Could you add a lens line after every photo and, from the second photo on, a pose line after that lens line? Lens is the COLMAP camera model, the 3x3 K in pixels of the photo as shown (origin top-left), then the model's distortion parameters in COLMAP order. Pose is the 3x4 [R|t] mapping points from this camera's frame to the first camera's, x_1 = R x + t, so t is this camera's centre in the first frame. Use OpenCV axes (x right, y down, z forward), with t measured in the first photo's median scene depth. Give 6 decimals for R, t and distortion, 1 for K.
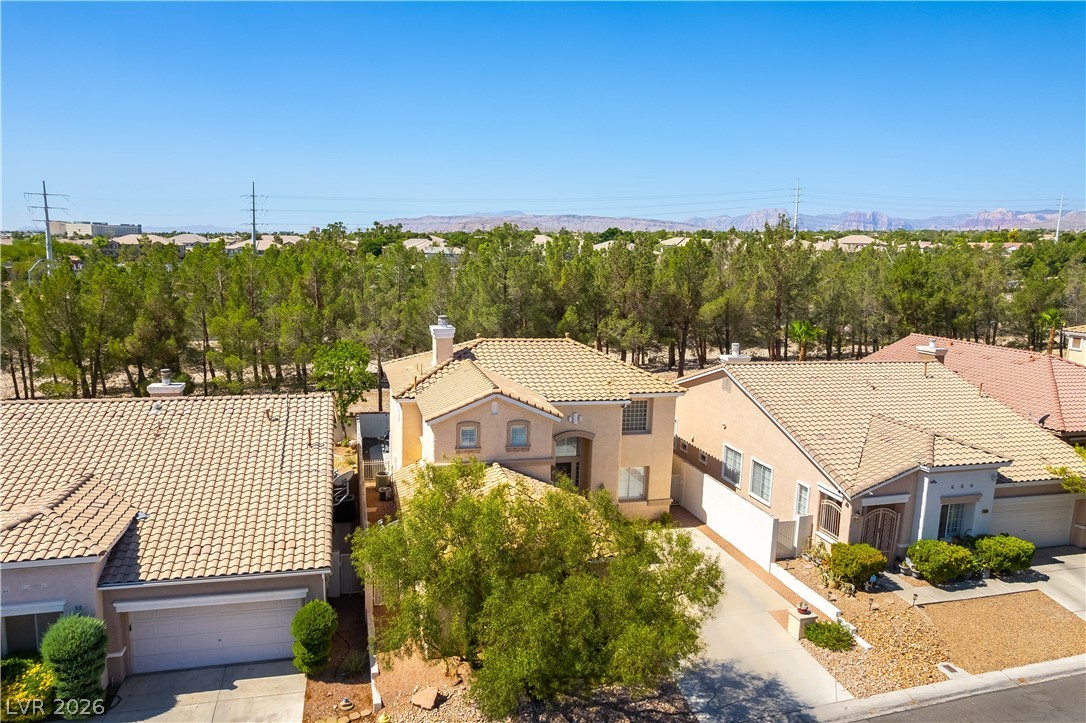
lens RADIAL K [[718.8, 0, 543.0], [0, 718.8, 361.5], [0, 0, 1]] dist [-0.074131, 0.071642]
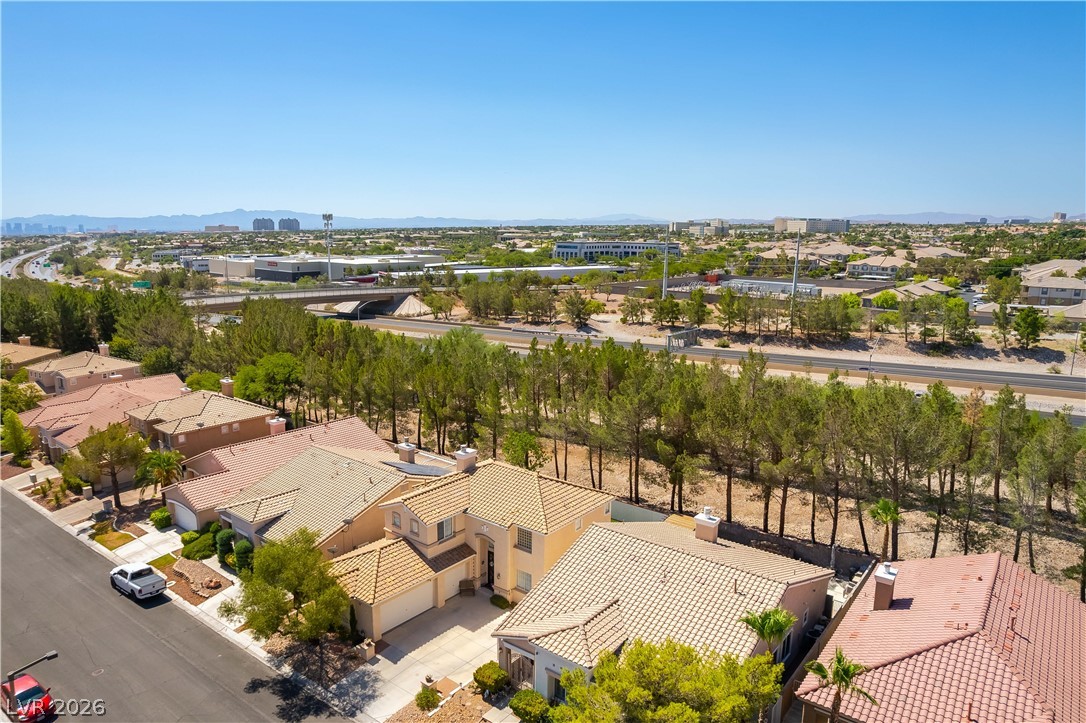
lens RADIAL K [[699.4, 0, 543.0], [0, 699.4, 361.5], [0, 0, 1]] dist [-0.086533, 0.060282]
pose [[0.612937, 0.125505, -0.780101, 1.532128], [-0.117720, 0.990790, 0.066907, -0.485921], [0.781313, 0.050823, 0.622066, 0.131147]]
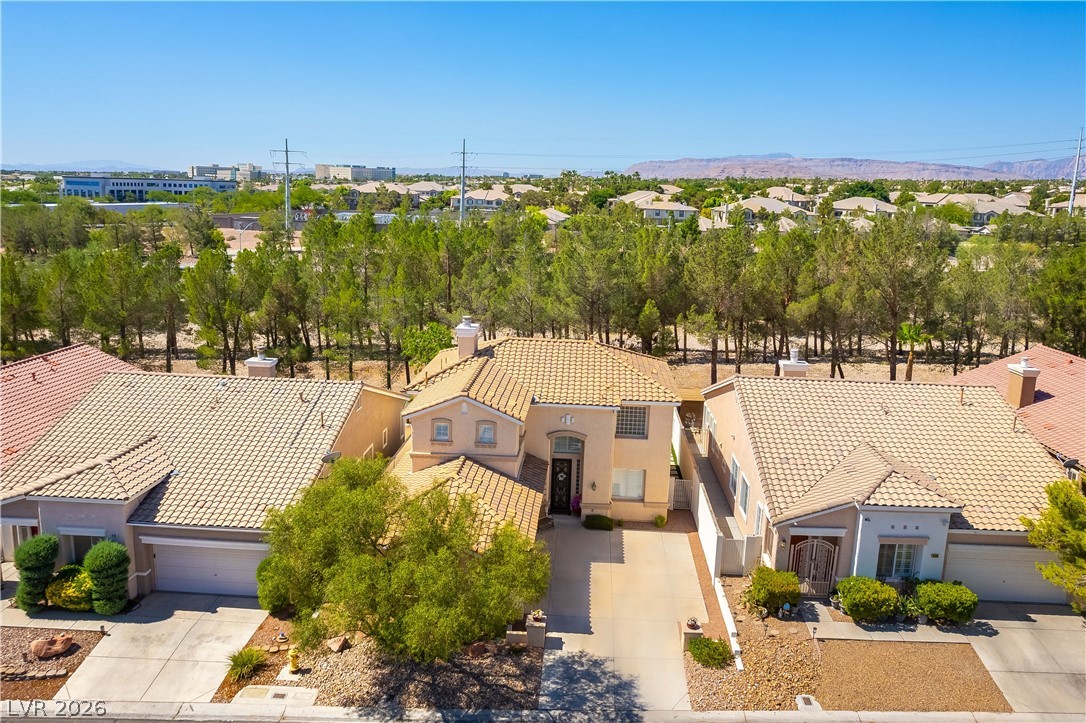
lens RADIAL K [[779.6, 0, 583.7], [0, 779.6, 334.9], [0, 0, 1]] dist [-0.059231, 0.041315]
pose [[0.962778, 0.056913, -0.264232, 0.436936], [-0.051618, 0.998303, 0.026944, -0.094908], [0.265318, -0.012302, 0.964083, -0.139650]]
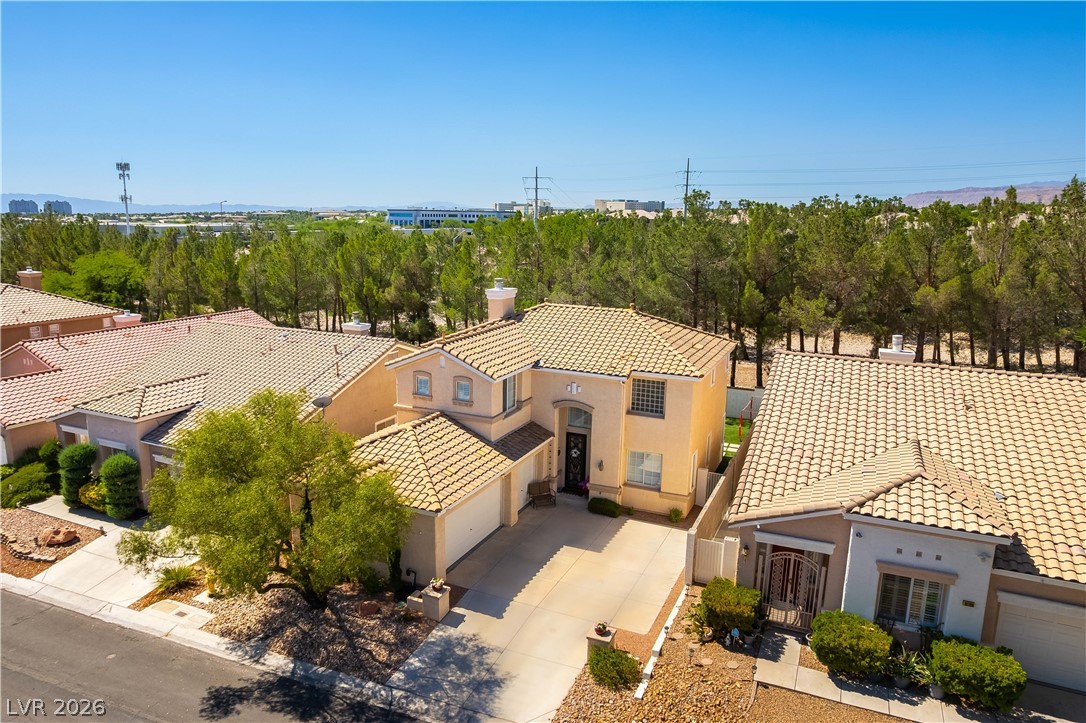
lens RADIAL K [[718.8, 0, 543.0], [0, 718.8, 361.5], [0, 0, 1]] dist [-0.074131, 0.071642]
pose [[0.784880, 0.111591, -0.609516, 0.710071], [-0.090791, 0.993745, 0.065023, -0.019173], [0.612960, 0.004303, 0.790102, 0.243693]]
